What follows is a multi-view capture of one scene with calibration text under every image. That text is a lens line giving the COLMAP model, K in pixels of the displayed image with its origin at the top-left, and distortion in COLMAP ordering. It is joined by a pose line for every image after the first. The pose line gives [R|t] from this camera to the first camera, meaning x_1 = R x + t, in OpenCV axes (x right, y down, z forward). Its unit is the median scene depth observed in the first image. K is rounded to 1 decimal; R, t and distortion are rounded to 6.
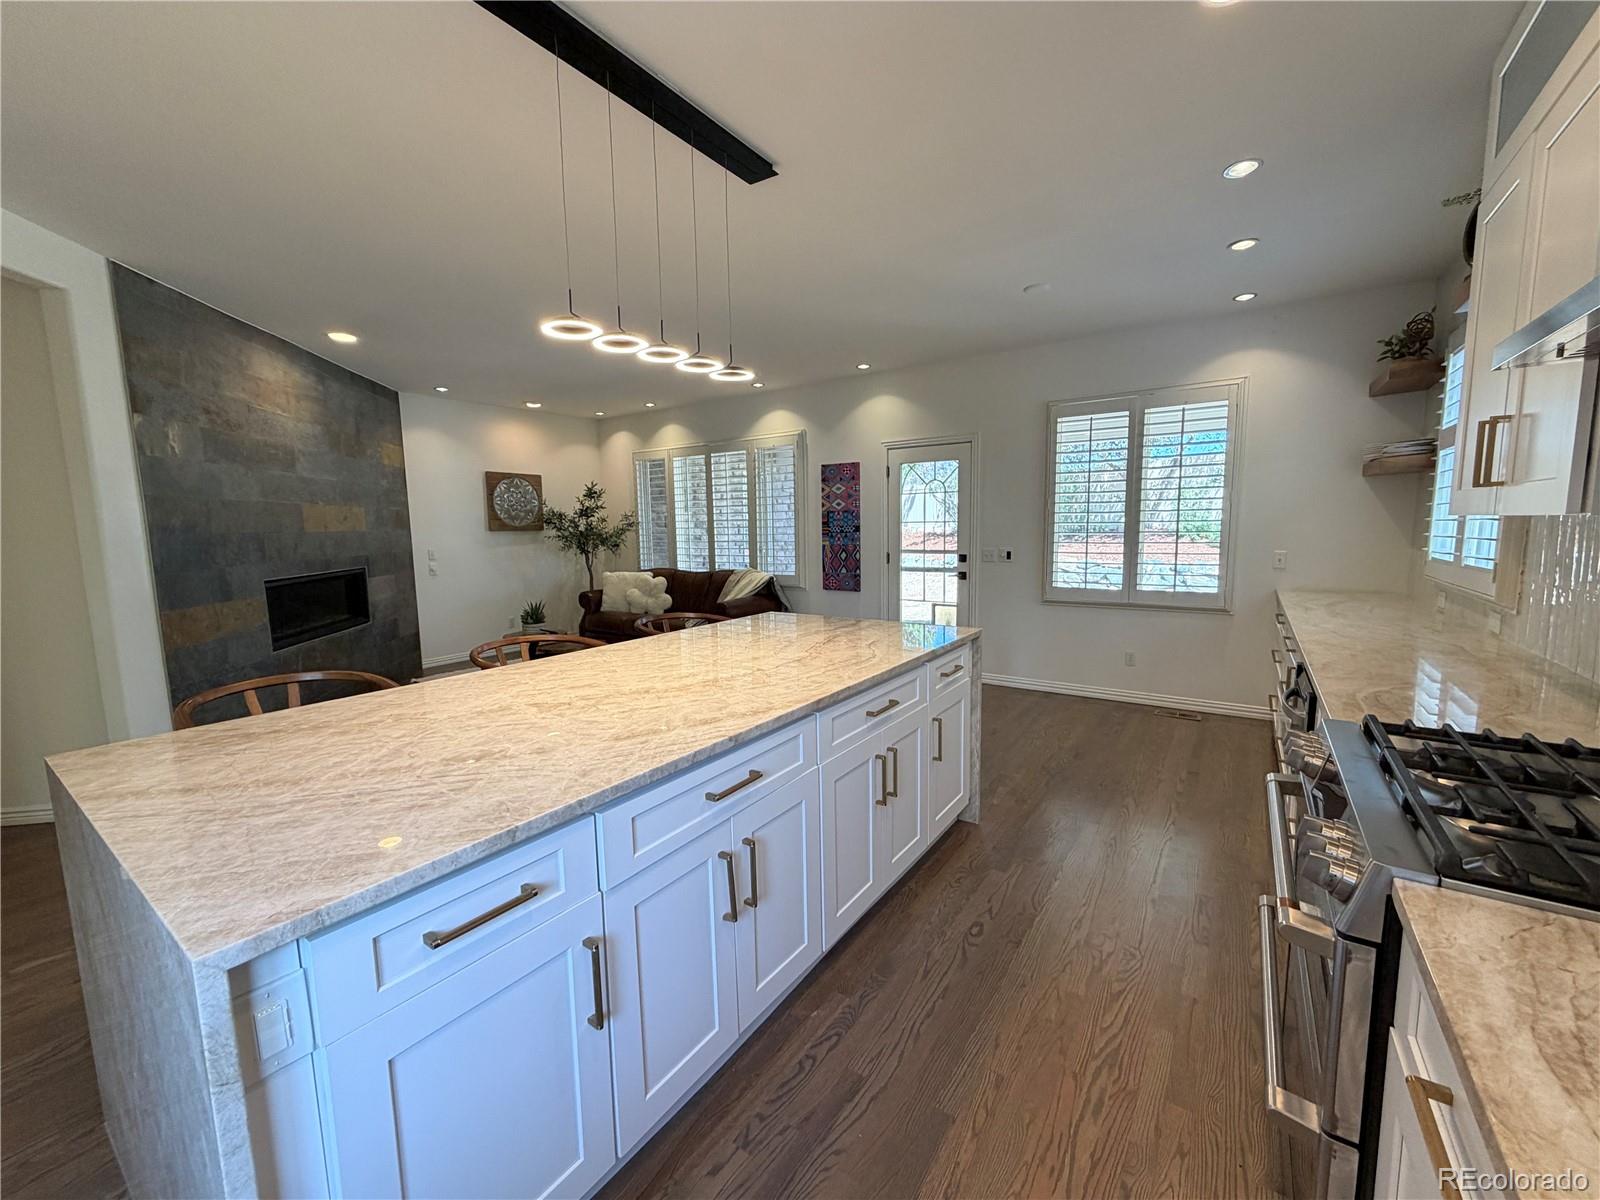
lens RADIAL K [[637.8, 0, 797.1], [0, 637.8, 600.0], [0, 0, 1]] dist [-0.000610, 0.000140]
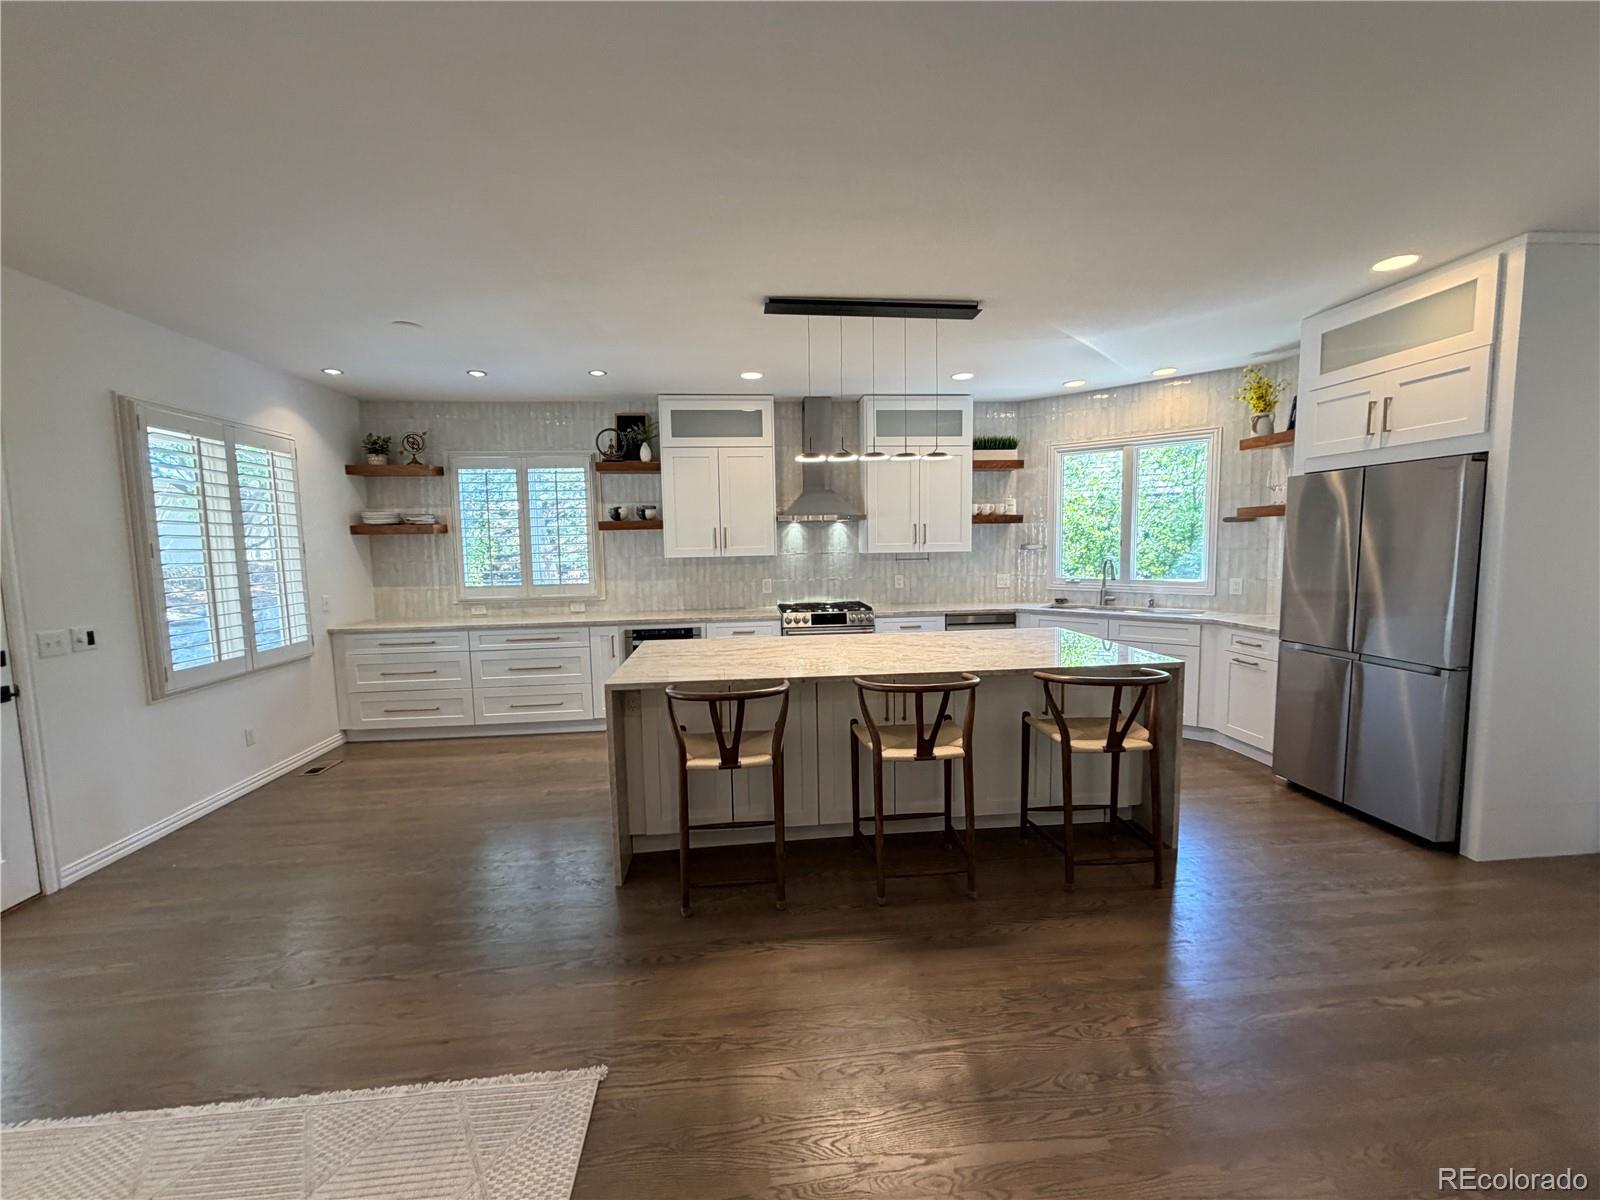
lens RADIAL K [[637.8, 0, 796.2], [0, 637.8, 599.0], [0, 0, 1]] dist [-0.000610, 0.000140]
pose [[-0.648677, -0.039834, 0.760020, -0.567635], [0.120215, 0.980730, 0.154006, -0.127073], [-0.751509, 0.191266, -0.631388, 0.954435]]
